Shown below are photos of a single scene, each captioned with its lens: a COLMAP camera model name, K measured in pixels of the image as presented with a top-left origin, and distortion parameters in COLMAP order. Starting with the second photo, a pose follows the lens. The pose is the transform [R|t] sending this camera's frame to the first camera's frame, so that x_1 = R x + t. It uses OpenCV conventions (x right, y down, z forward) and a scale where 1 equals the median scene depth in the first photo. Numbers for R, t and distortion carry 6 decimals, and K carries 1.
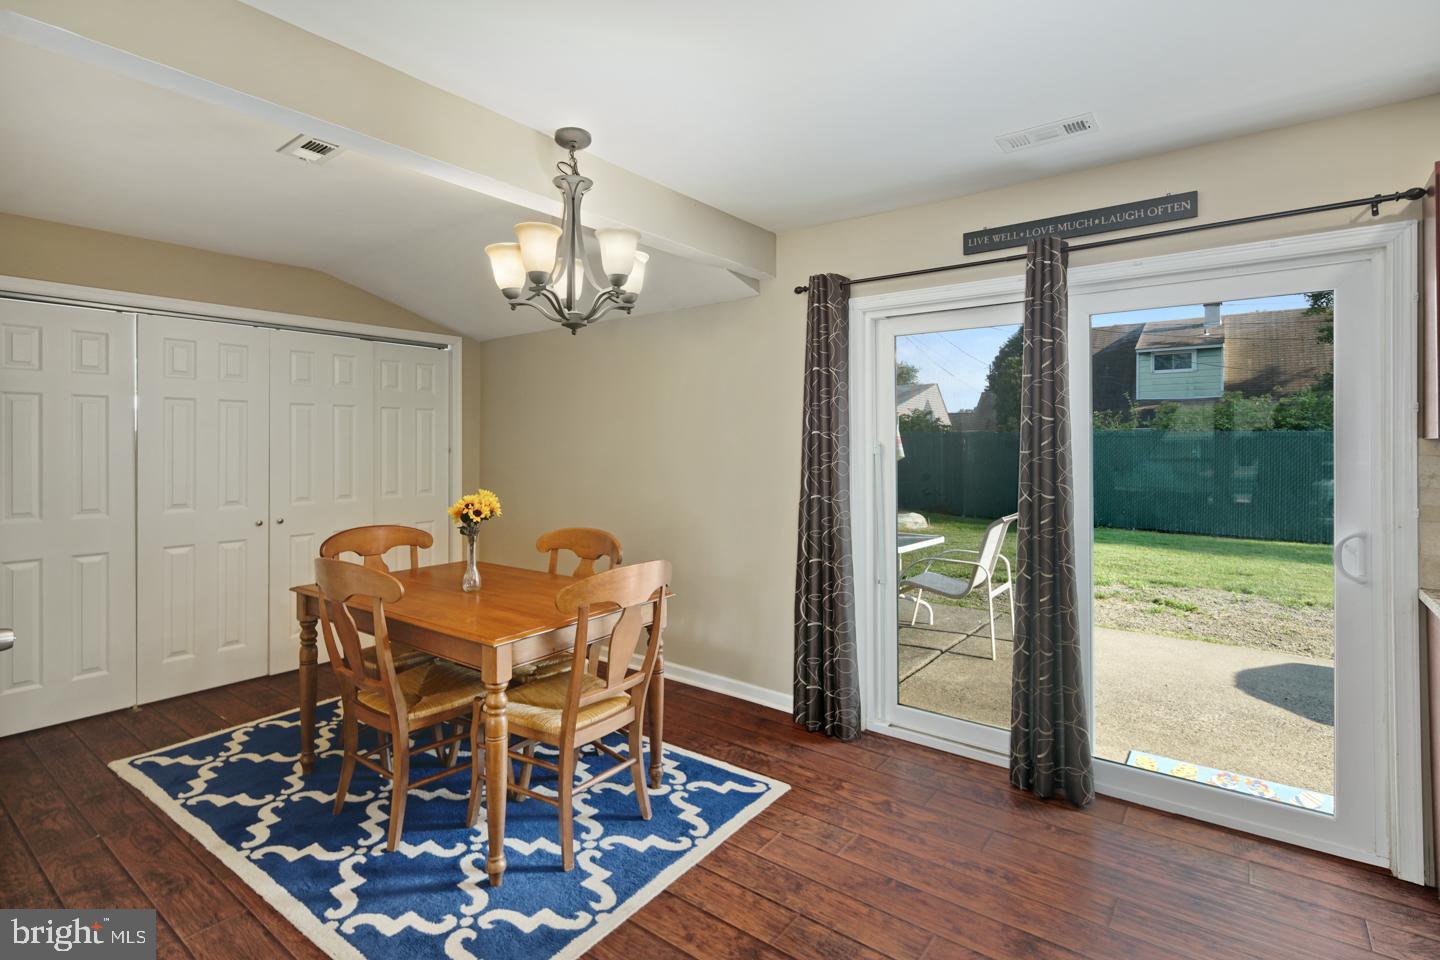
lens RADIAL K [[700.5, 0, 699.5], [0, 700.5, 438.1], [0, 0, 1]] dist [0.003022, -0.001205]
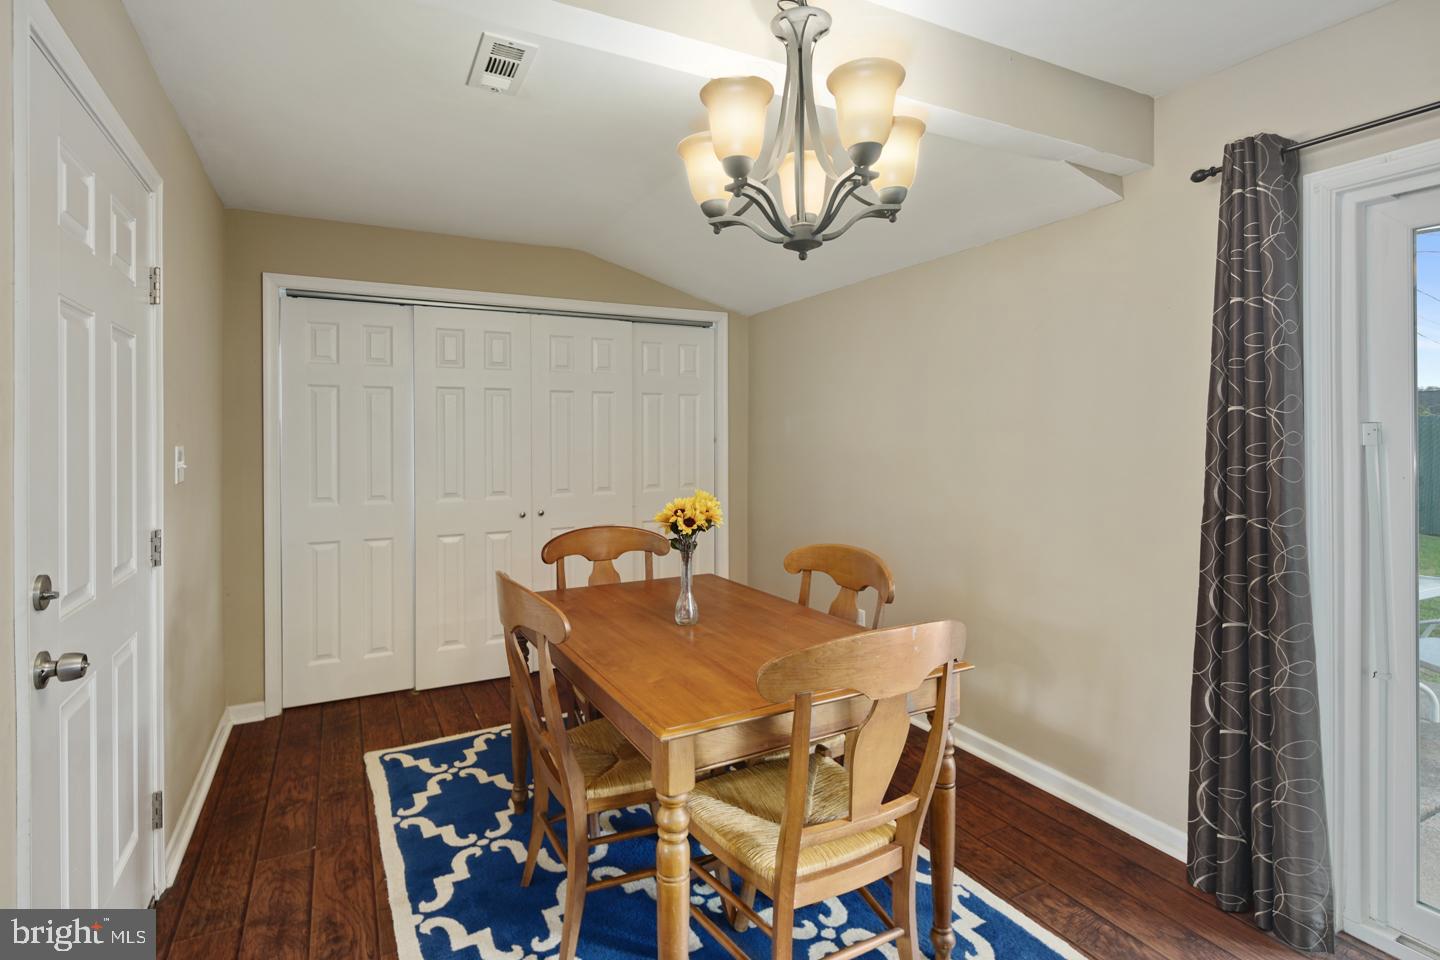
lens RADIAL K [[700.5, 0, 699.5], [0, 700.5, 438.1], [0, 0, 1]] dist [0.003022, -0.001205]
pose [[0.905792, -0.000528, -0.423723, 0.007514], [0.005362, 0.999933, 0.010216, 0.008491], [0.423689, -0.011525, 0.905734, 0.280928]]
